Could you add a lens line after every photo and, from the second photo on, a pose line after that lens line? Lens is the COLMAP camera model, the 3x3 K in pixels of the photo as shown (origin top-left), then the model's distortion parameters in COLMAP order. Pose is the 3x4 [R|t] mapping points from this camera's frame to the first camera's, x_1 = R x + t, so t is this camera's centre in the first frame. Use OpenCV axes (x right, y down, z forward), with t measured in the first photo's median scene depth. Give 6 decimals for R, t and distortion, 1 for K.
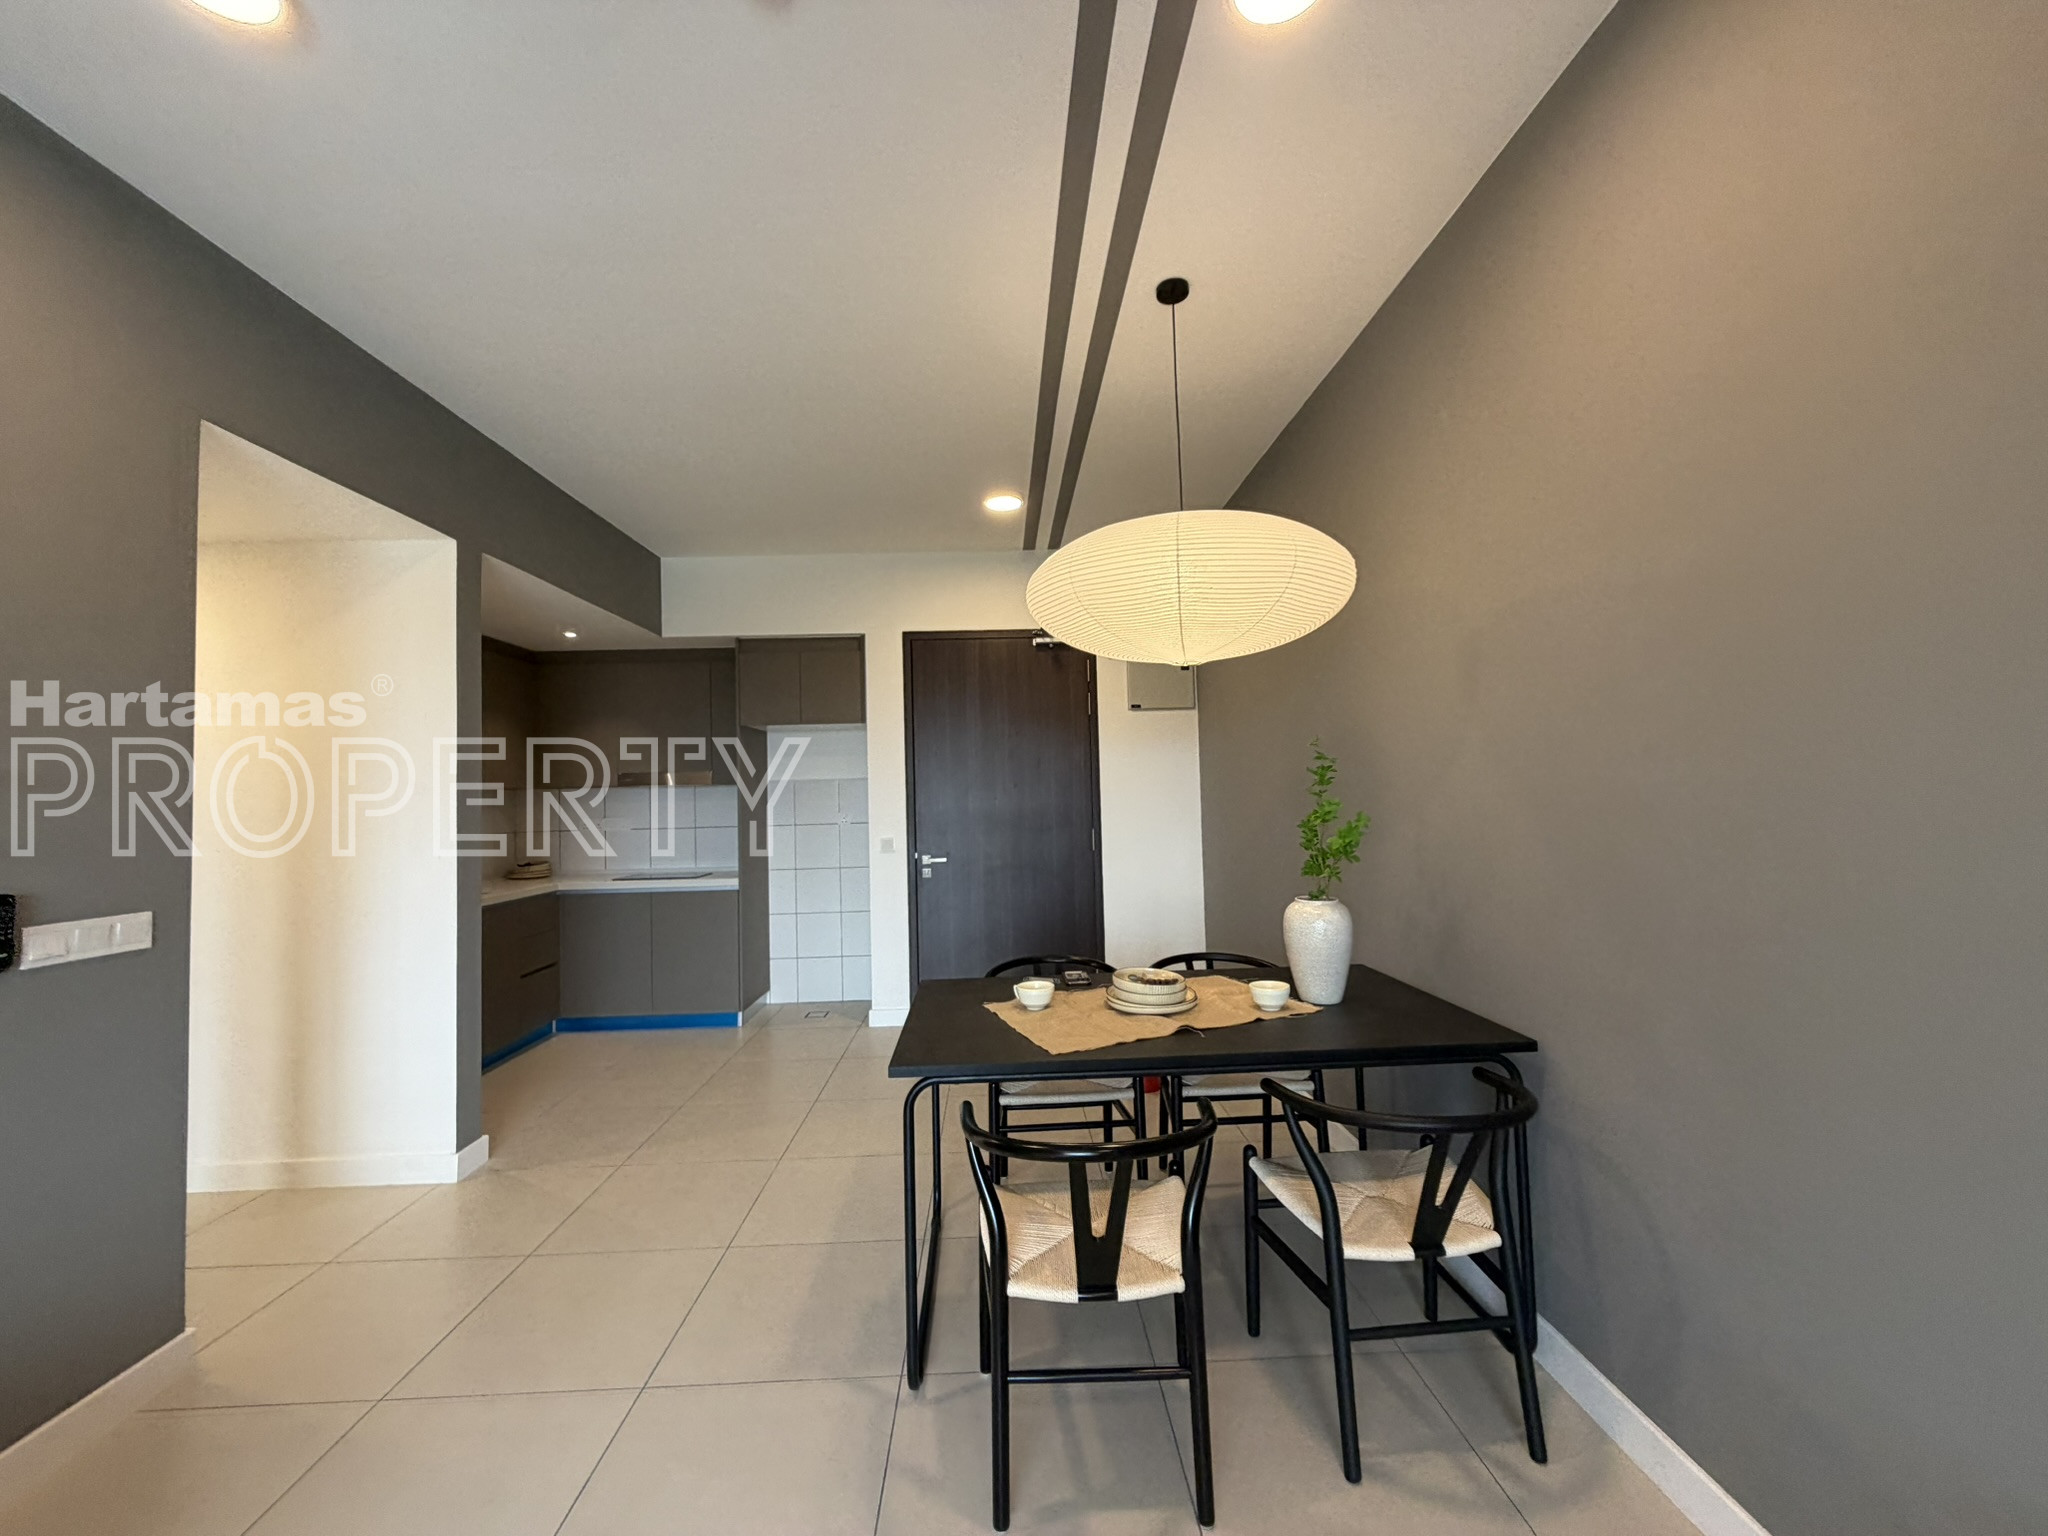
lens RADIAL K [[818.9, 0, 1026.0], [0, 818.9, 755.8], [0, 0, 1]] dist [0.000897, 0.000433]
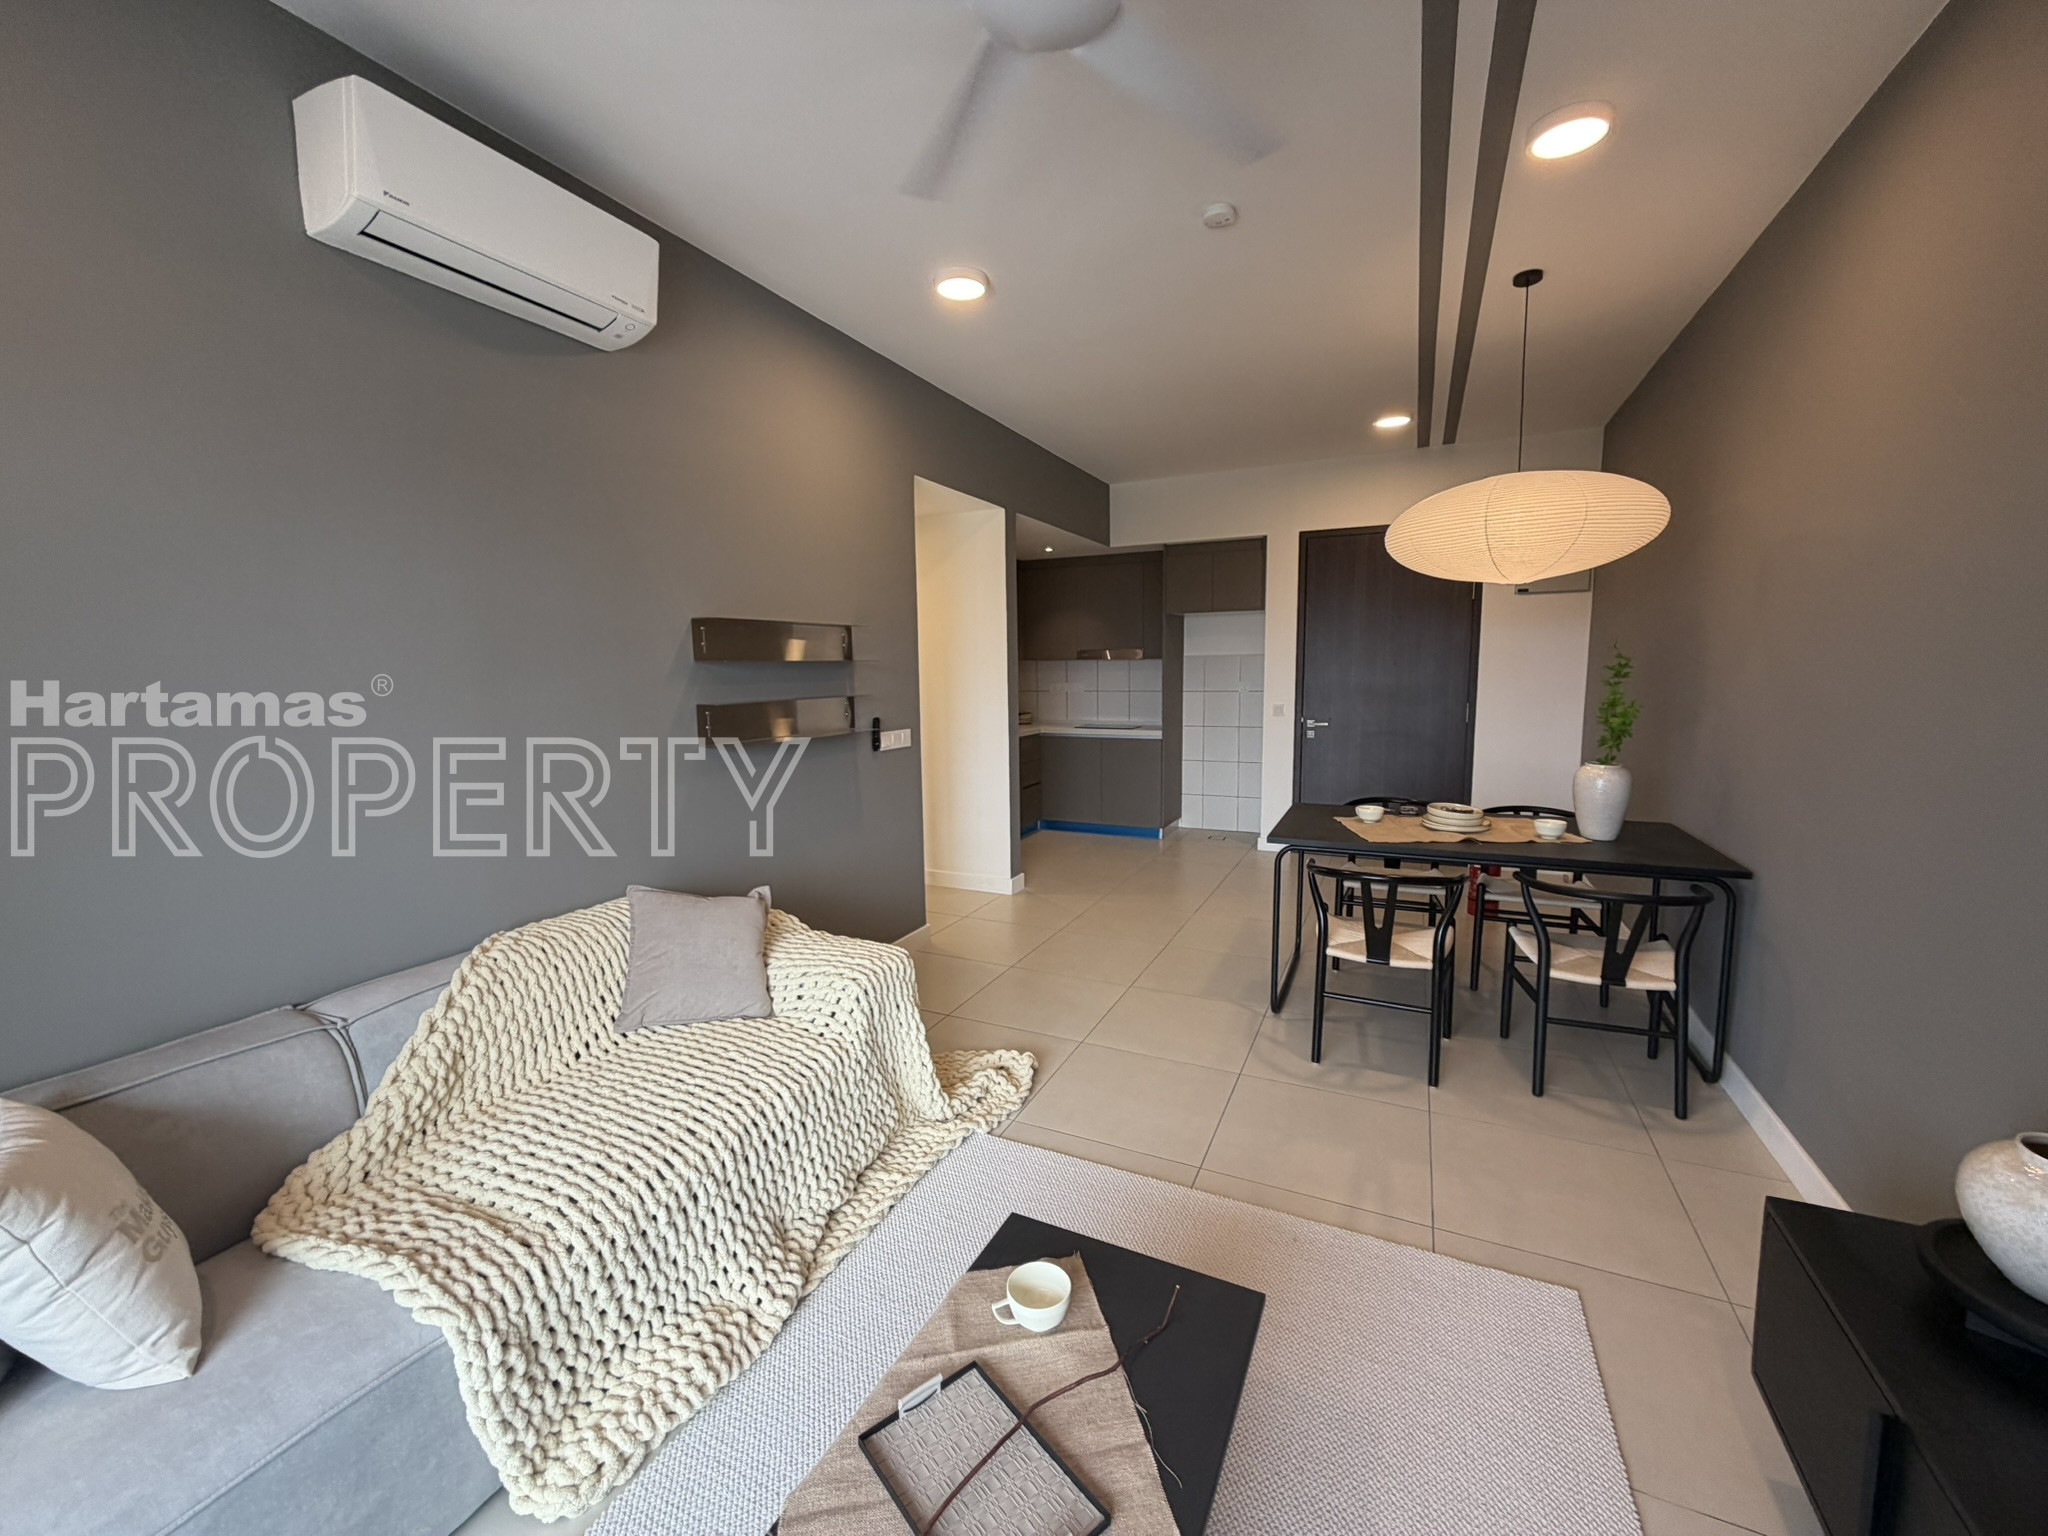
lens RADIAL K [[814.7, 0, 1025.1], [0, 814.7, 774.6], [0, 0, 1]] dist [0.000824, 0.000742]
pose [[0.889072, 0.074404, -0.451681, 0.115480], [0.012772, 0.982287, 0.186948, -0.065838], [0.457590, -0.171979, 0.872373, -0.572112]]
